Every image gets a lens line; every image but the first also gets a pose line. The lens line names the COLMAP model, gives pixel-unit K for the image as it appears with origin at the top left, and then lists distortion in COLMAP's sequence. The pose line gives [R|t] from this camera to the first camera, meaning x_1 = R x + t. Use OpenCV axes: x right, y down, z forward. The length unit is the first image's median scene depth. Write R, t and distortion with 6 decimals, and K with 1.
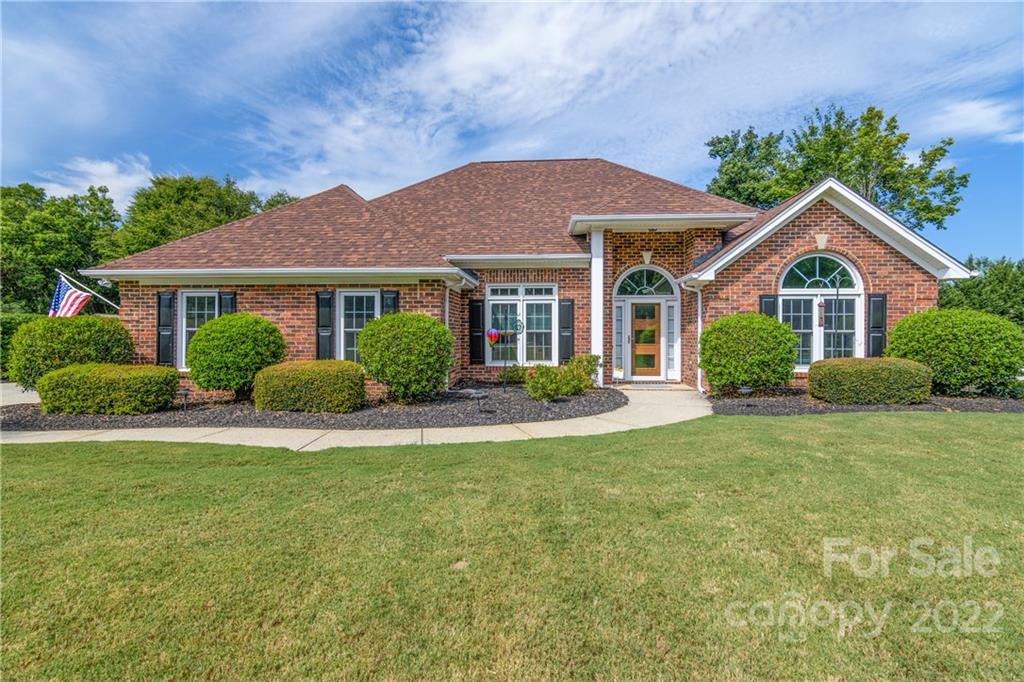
lens RADIAL K [[497.2, 0, 513.6], [0, 497.2, 341.4], [0, 0, 1]] dist [-0.001681, 0.002025]
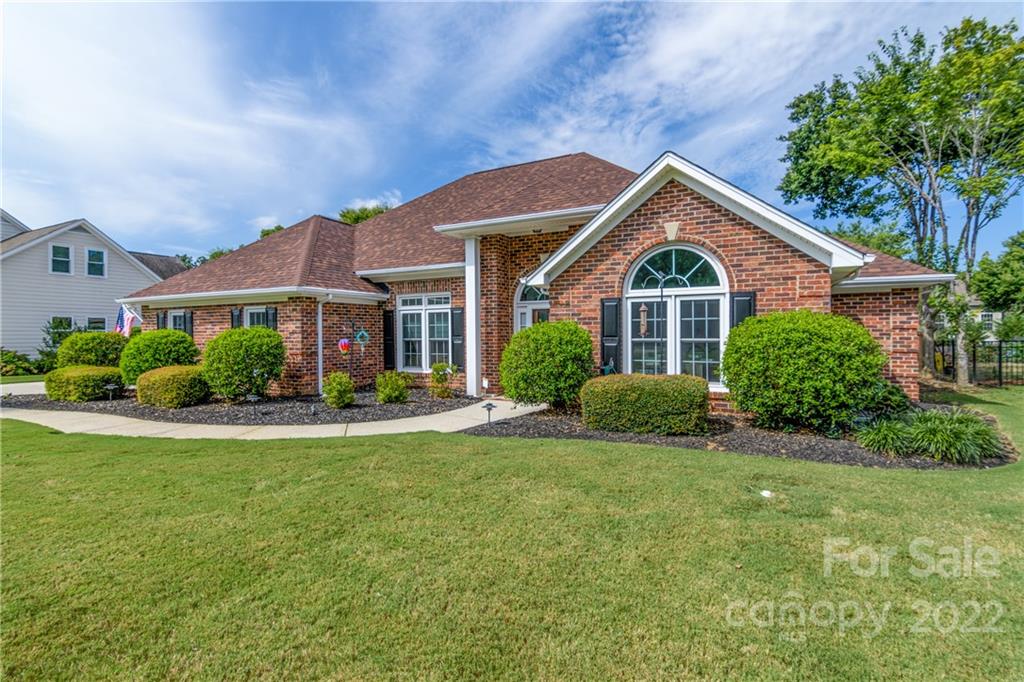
lens RADIAL K [[497.2, 0, 510.5], [0, 497.2, 326.2], [0, 0, 1]] dist [-0.001681, 0.002025]
pose [[0.911353, -0.013668, -0.411398, 0.610573], [0.001179, 0.999531, -0.030596, -0.016155], [0.411623, 0.027398, 0.910942, 0.124960]]
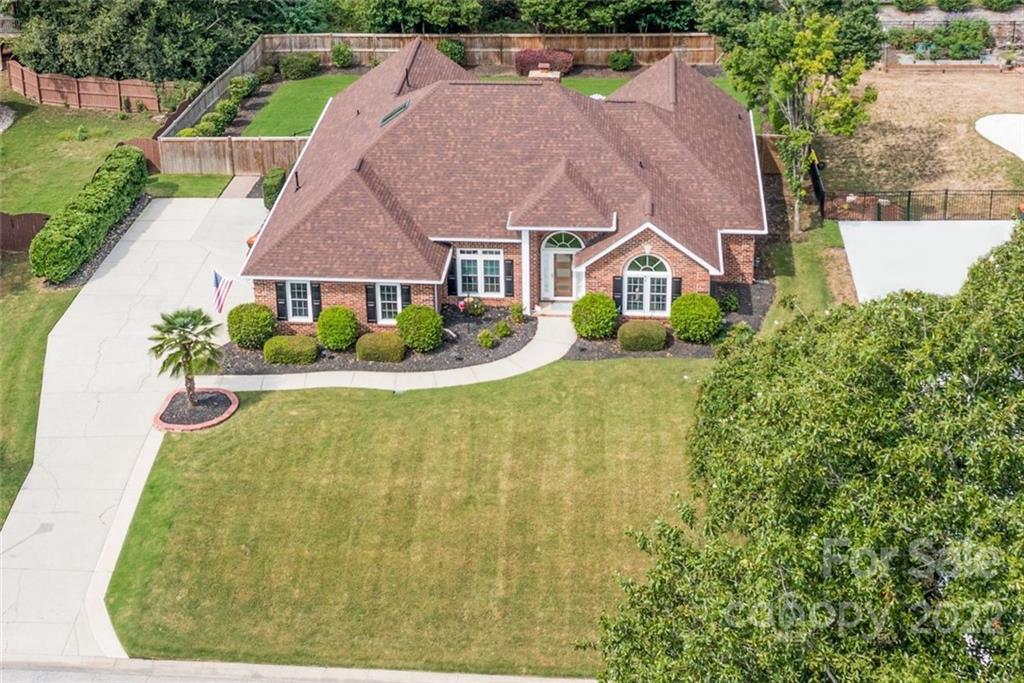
lens RADIAL K [[1704.1, 0, 512.7], [0, 1704.1, 340.8], [0, 0, 1]] dist [-0.237585, 0.000000]
pose [[0.999485, -0.005066, -0.031697, 0.284859], [0.018627, 0.895748, 0.444173, -2.208880], [0.026143, -0.444534, 0.895380, -3.866000]]
